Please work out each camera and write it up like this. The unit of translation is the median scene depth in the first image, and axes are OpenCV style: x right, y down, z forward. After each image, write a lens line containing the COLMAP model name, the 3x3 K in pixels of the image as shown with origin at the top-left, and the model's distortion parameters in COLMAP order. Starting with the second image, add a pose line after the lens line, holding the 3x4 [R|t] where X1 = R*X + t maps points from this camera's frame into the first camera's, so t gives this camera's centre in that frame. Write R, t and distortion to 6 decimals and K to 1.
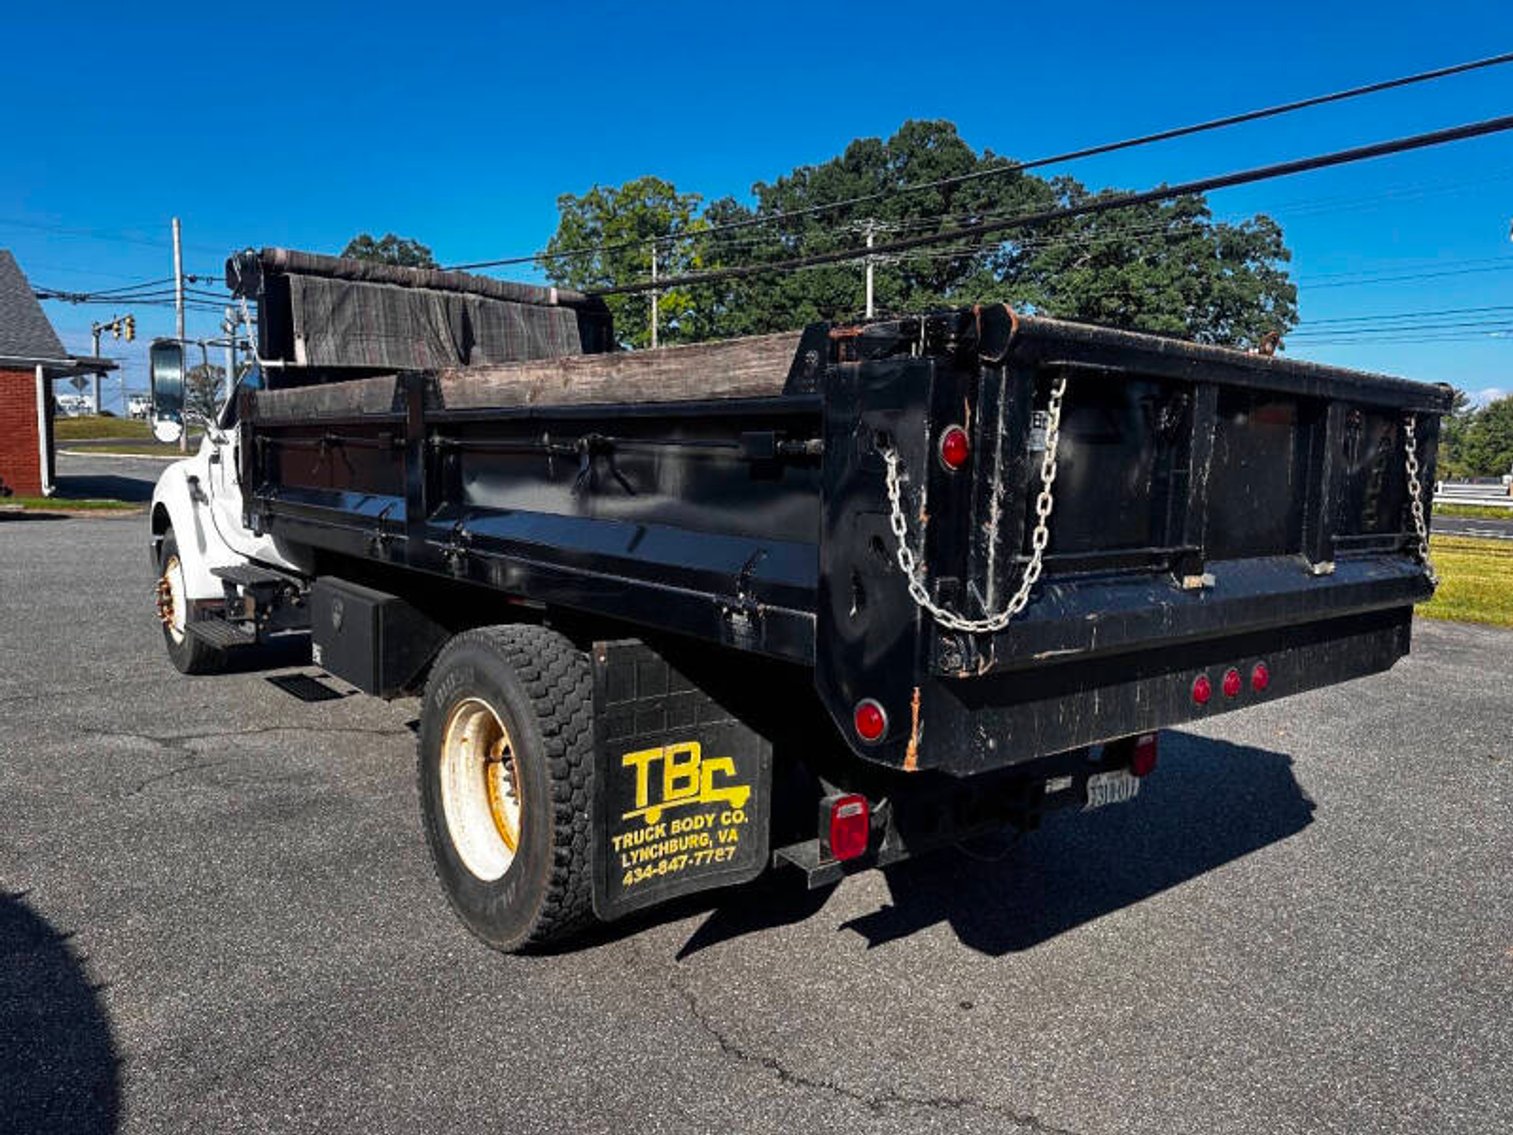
lens RADIAL K [[1118.1, 0, 755.4], [0, 1118.1, 569.3], [0, 0, 1]] dist [0.003484, -0.016539]
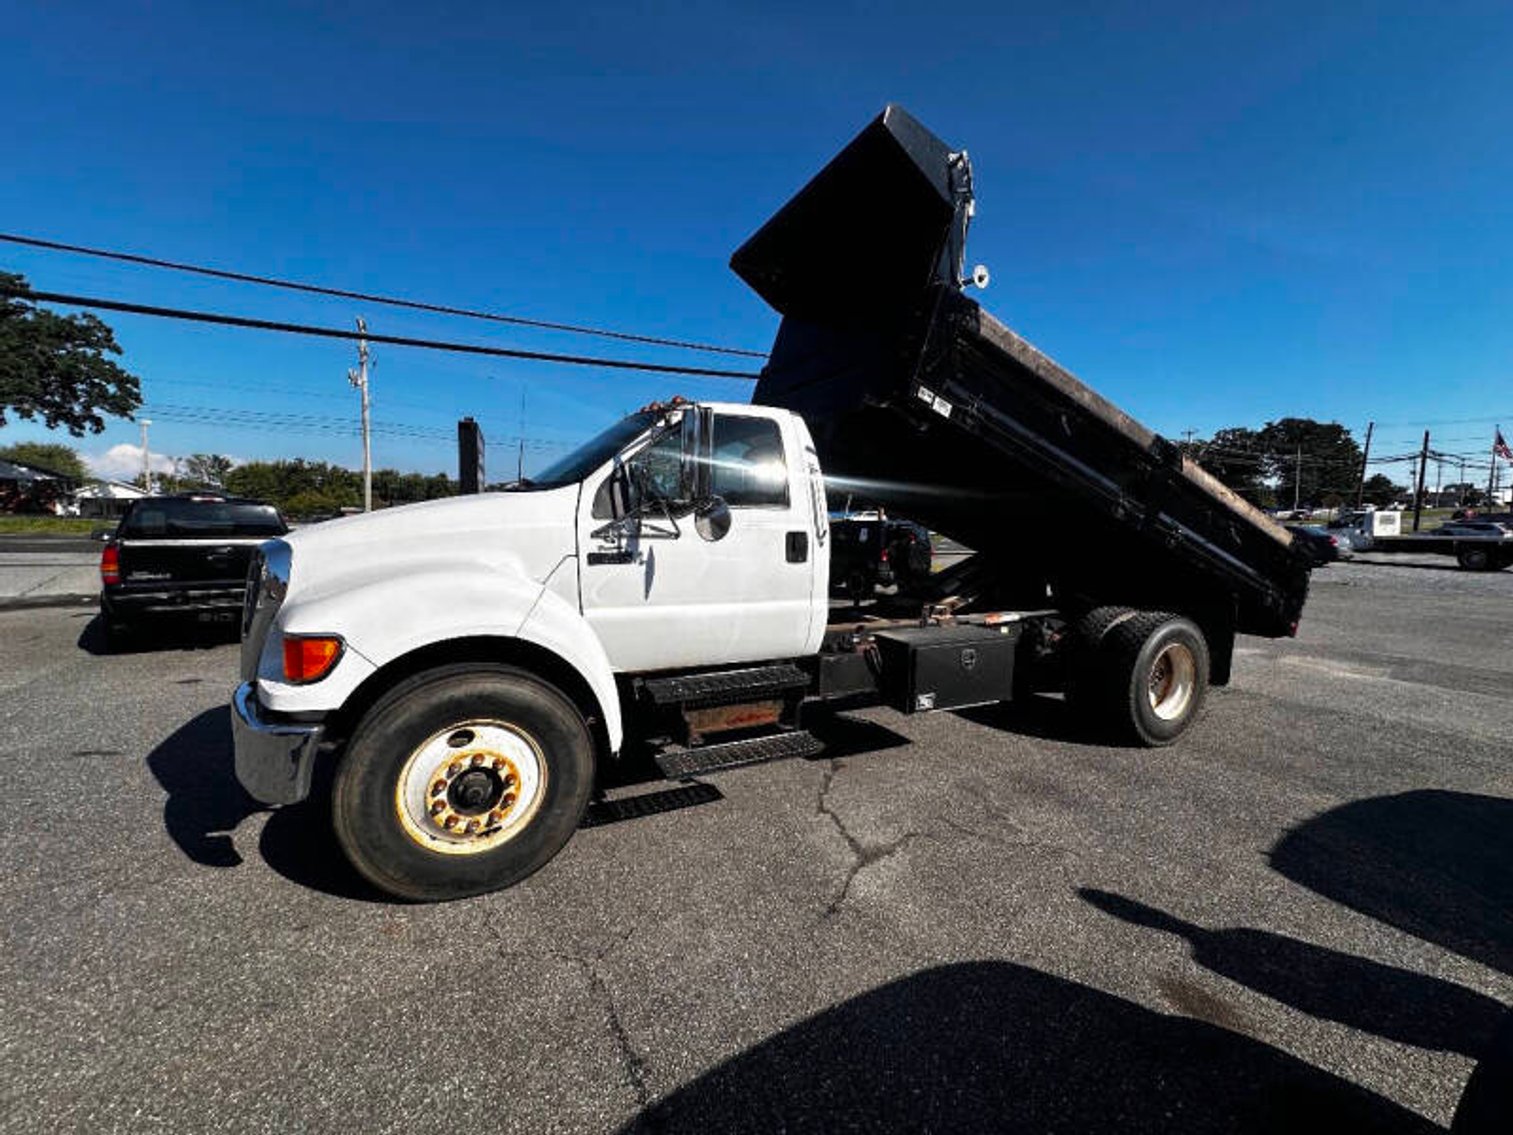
lens RADIAL K [[622.8, 0, 753.7], [0, 622.8, 578.7], [0, 0, 1]] dist [-0.009007, 0.000469]
pose [[0.194420, -0.114490, 0.974214, -1.065743], [0.084995, 0.991396, 0.099547, -0.141898], [-0.977229, 0.063449, 0.202478, 1.014928]]
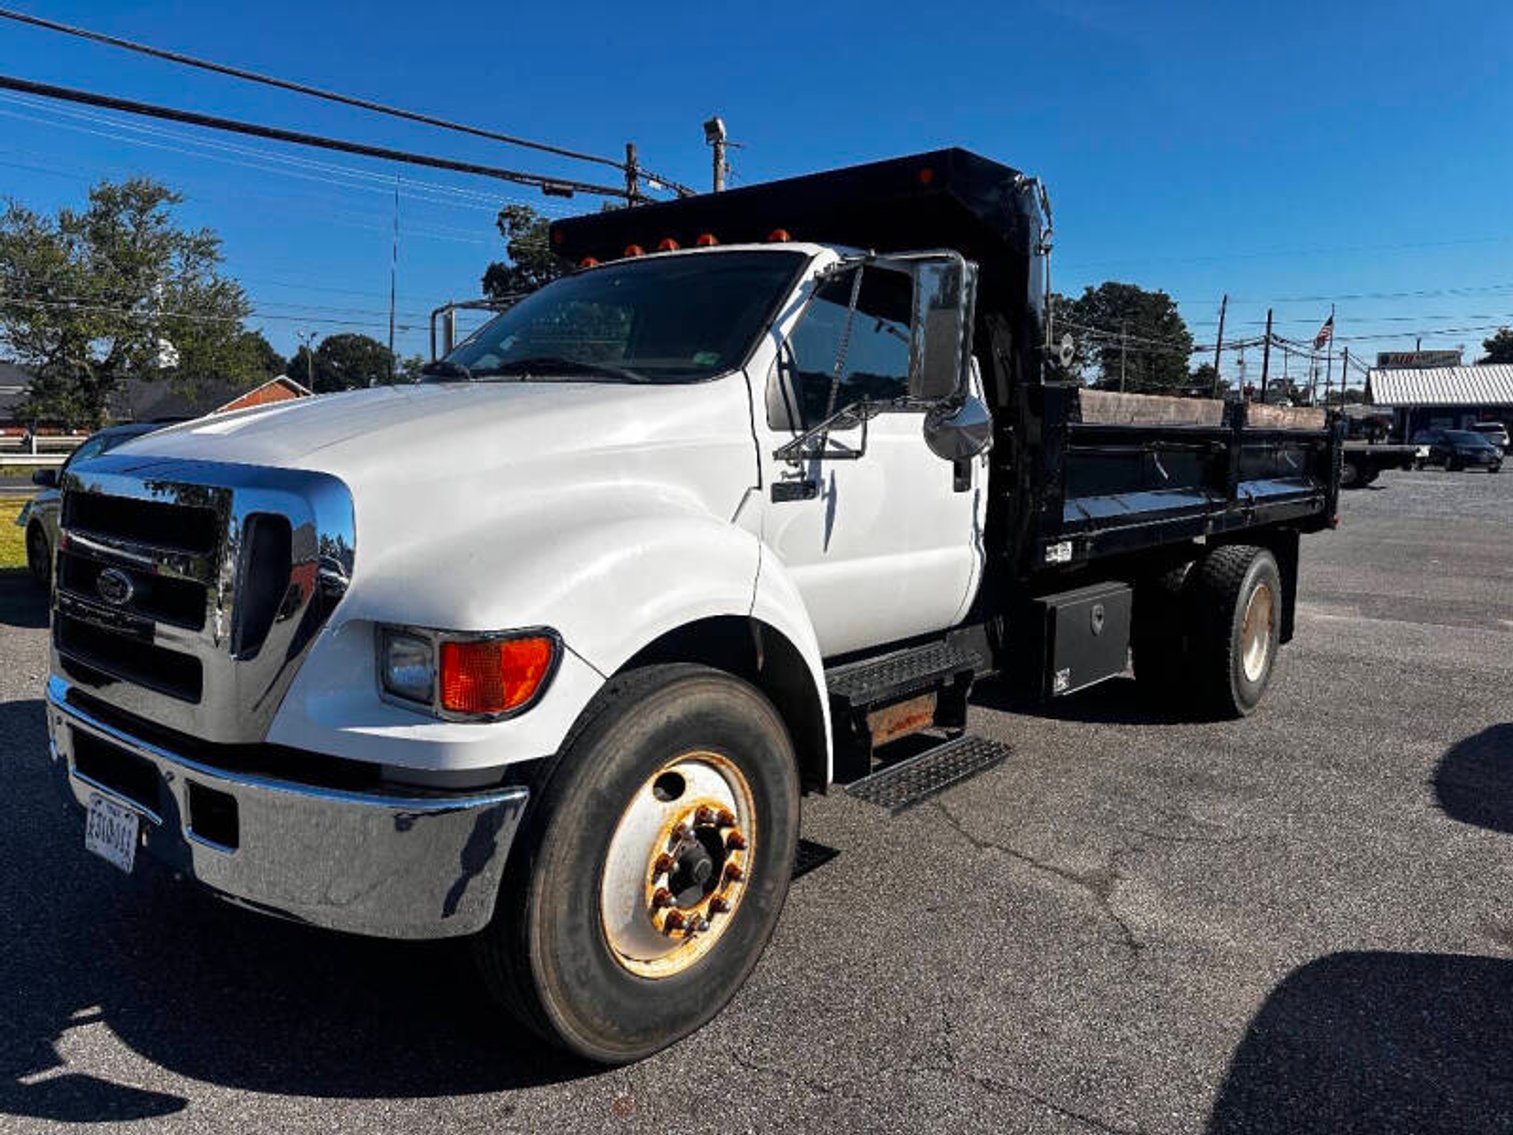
lens RADIAL K [[1118.1, 0, 750.2], [0, 1118.1, 564.6], [0, 0, 1]] dist [0.003484, -0.016539]
pose [[-0.235642, -0.140429, 0.961641, -1.159084], [0.077459, 0.983643, 0.162623, -0.177669], [-0.968748, 0.112808, -0.220910, 1.397320]]
